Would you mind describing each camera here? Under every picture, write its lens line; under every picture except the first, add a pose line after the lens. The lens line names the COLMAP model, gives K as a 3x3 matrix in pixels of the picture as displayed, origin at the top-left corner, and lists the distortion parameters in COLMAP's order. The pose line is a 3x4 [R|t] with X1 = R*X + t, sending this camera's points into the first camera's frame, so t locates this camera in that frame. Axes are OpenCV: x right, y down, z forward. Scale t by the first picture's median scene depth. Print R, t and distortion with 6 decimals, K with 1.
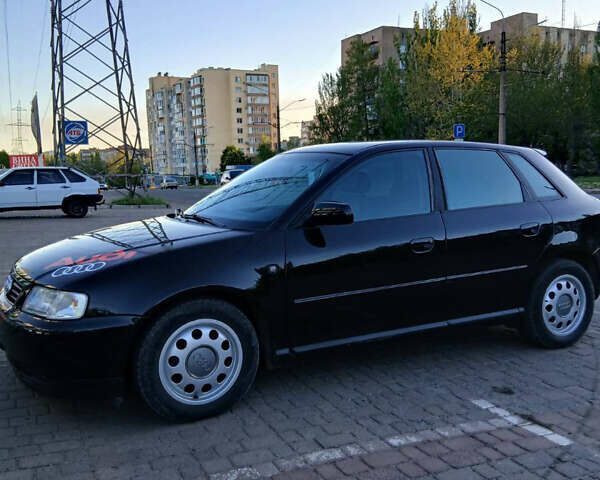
lens RADIAL K [[618.2, 0, 332.3], [0, 618.2, 240.9], [0, 0, 1]] dist [0.122991, -0.207379]
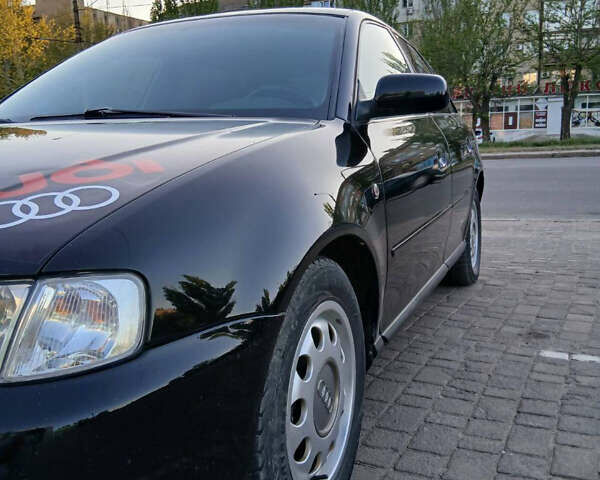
lens RADIAL K [[604.4, 0, 300.0], [0, 604.4, 240.0], [0, 0, 1]] dist [0.003794, 0.009325]
pose [[0.798751, -0.112998, 0.590956, -0.325824], [0.094673, 0.993575, 0.062021, 0.036617], [-0.594167, 0.006408, 0.804316, 0.458545]]
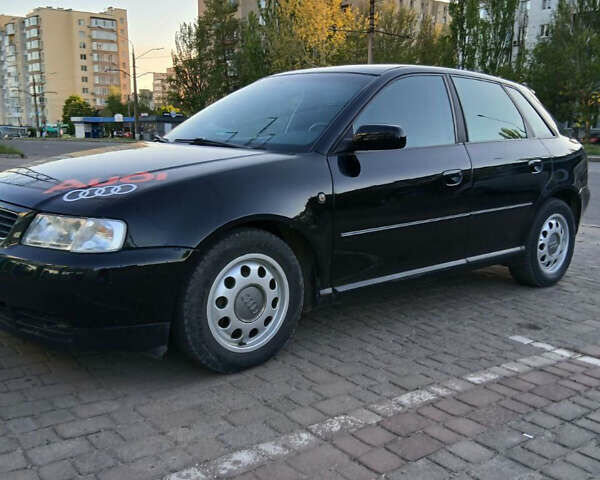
lens RADIAL K [[618.2, 0, 332.3], [0, 618.2, 240.9], [0, 0, 1]] dist [0.122991, -0.207379]
pose [[0.973070, -0.007317, 0.230393, -0.205457], [-0.006761, 0.998160, 0.060254, 0.038888], [-0.230410, -0.060189, 0.971230, 0.101846]]
